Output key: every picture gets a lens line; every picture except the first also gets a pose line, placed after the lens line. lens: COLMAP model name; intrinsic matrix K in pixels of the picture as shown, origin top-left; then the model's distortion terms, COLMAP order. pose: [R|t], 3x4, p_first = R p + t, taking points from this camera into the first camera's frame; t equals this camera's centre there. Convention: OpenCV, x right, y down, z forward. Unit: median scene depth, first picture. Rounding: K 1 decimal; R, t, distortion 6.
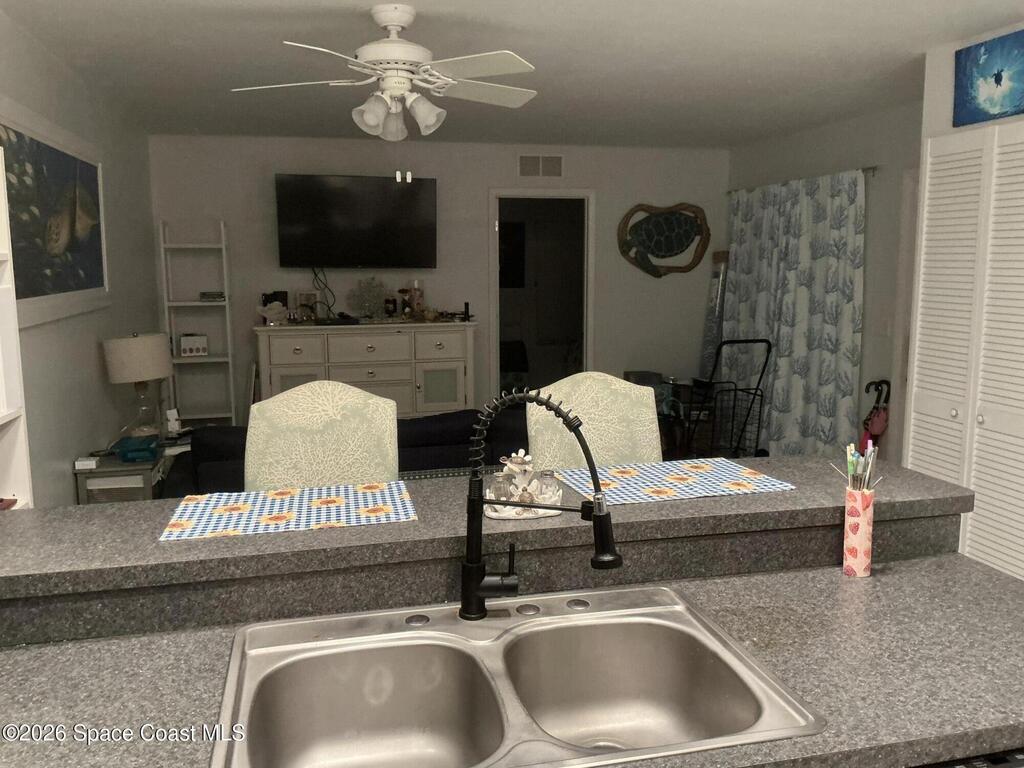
lens RADIAL K [[843.5, 0, 512.2], [0, 843.5, 385.1], [0, 0, 1]] dist [0.037685, 0.000122]
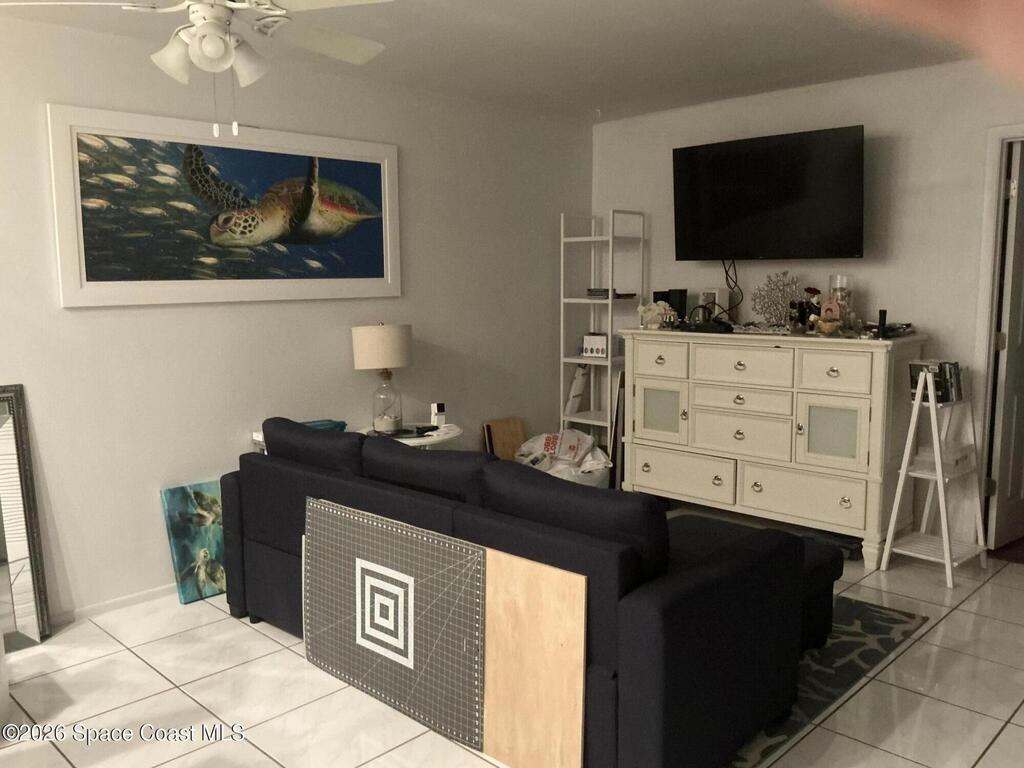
lens RADIAL K [[843.5, 0, 511.2], [0, 843.5, 380.1], [0, 0, 1]] dist [0.037685, 0.000122]
pose [[0.512606, 0.105533, -0.852114, 0.370999], [-0.119018, 0.991571, 0.051207, -0.045541], [0.850335, 0.075168, 0.520846, 0.438777]]
